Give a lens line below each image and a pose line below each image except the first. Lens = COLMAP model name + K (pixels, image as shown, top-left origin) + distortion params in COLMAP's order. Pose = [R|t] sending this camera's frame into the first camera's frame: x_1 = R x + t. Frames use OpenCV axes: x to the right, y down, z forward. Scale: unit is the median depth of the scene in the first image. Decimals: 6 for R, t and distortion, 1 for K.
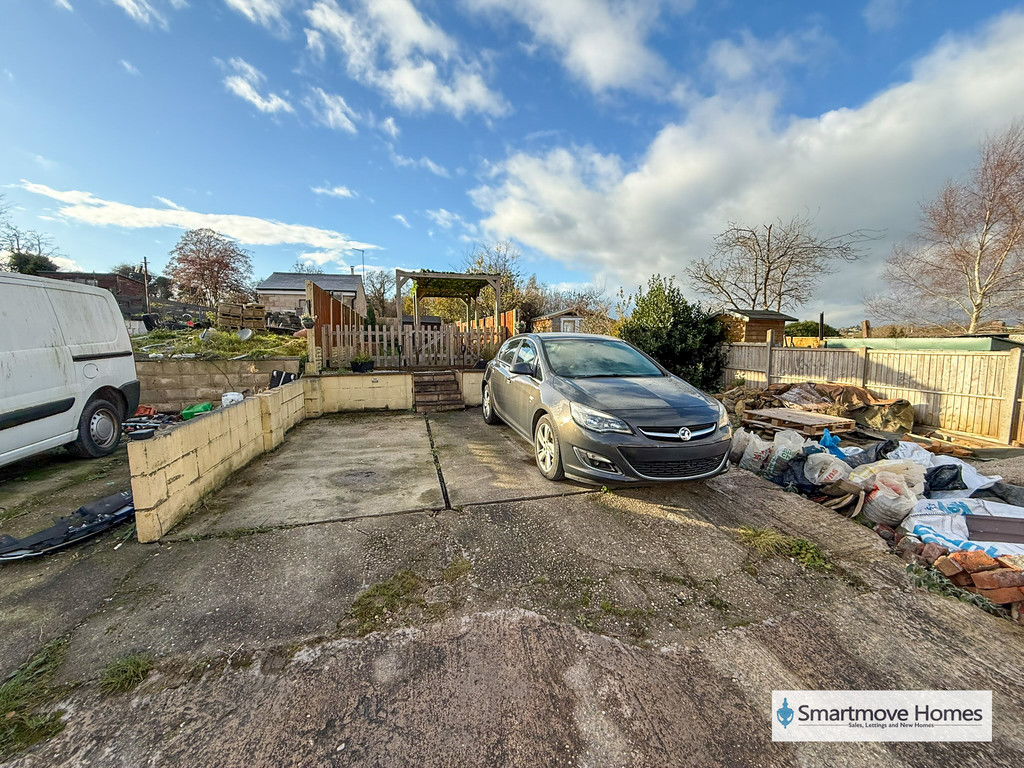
lens RADIAL K [[410.4, 0, 513.8], [0, 410.4, 381.0], [0, 0, 1]] dist [-0.002361, 0.000346]
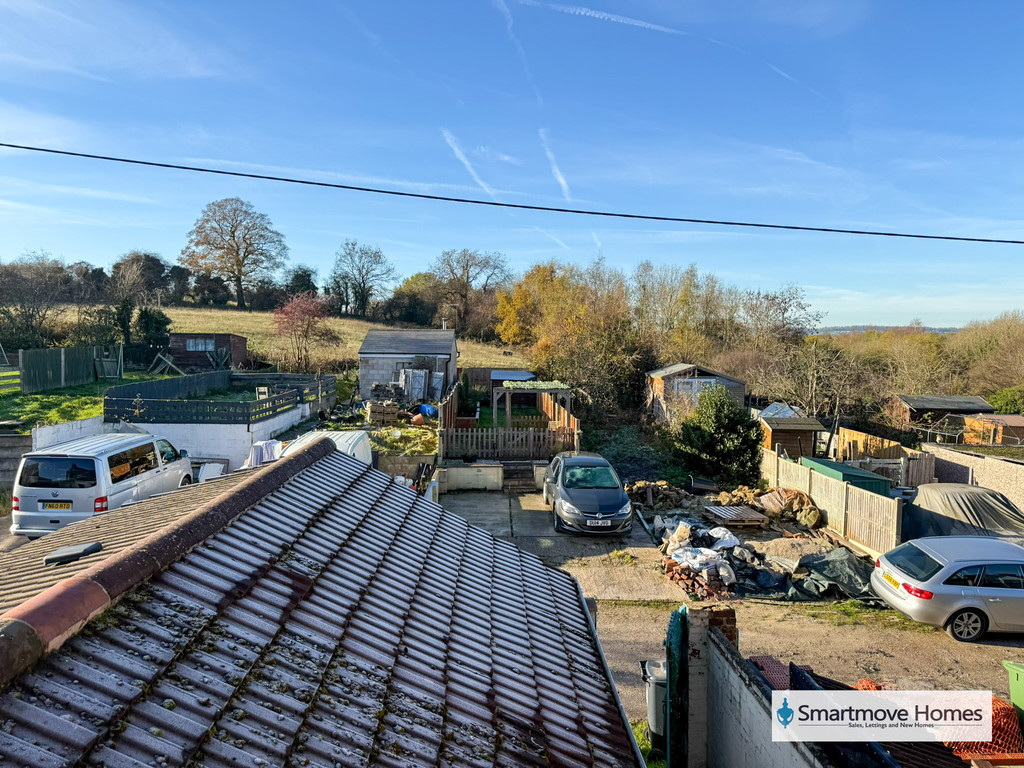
lens RADIAL K [[717.6, 0, 511.6], [0, 717.6, 383.3], [0, 0, 1]] dist [0.058672, 0.000595]
pose [[0.972162, 0.021270, -0.233343, 0.388283], [-0.031006, 0.998792, -0.038133, -0.219062], [0.232250, 0.044307, 0.971646, -1.542760]]
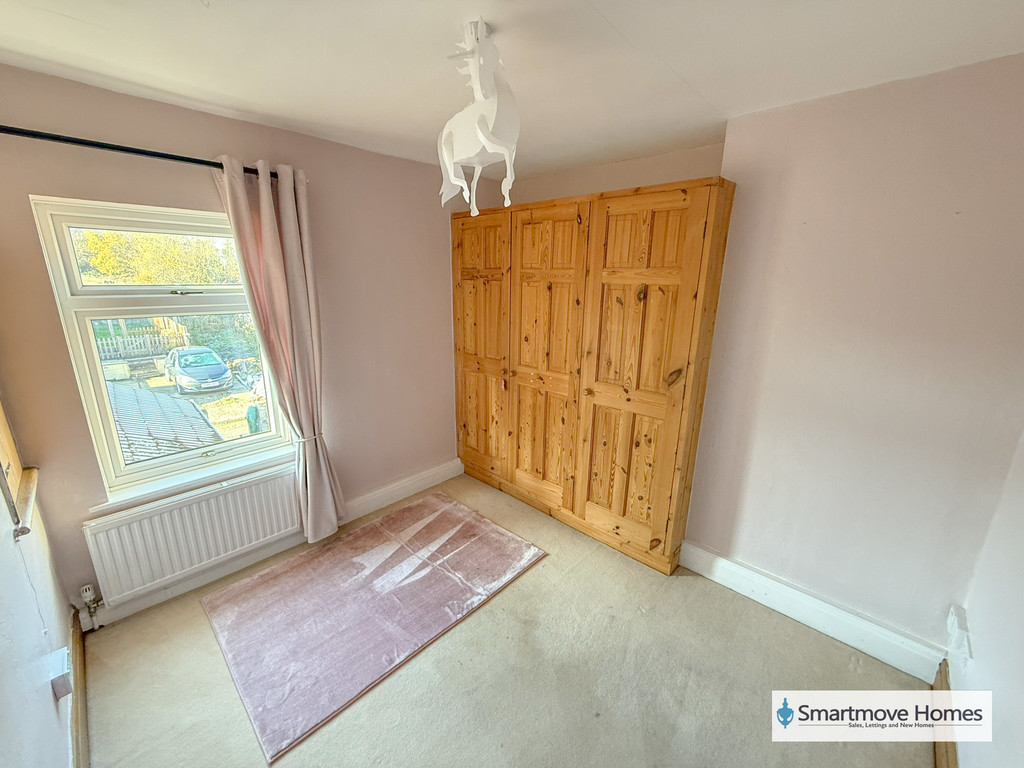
lens RADIAL K [[410.4, 0, 506.6], [0, 410.4, 382.6], [0, 0, 1]] dist [-0.002361, 0.000346]
pose [[0.870443, -0.112510, 0.479239, 0.457282], [0.036938, 0.985715, 0.164323, -0.195295], [-0.490881, -0.125332, 0.862165, -1.892016]]
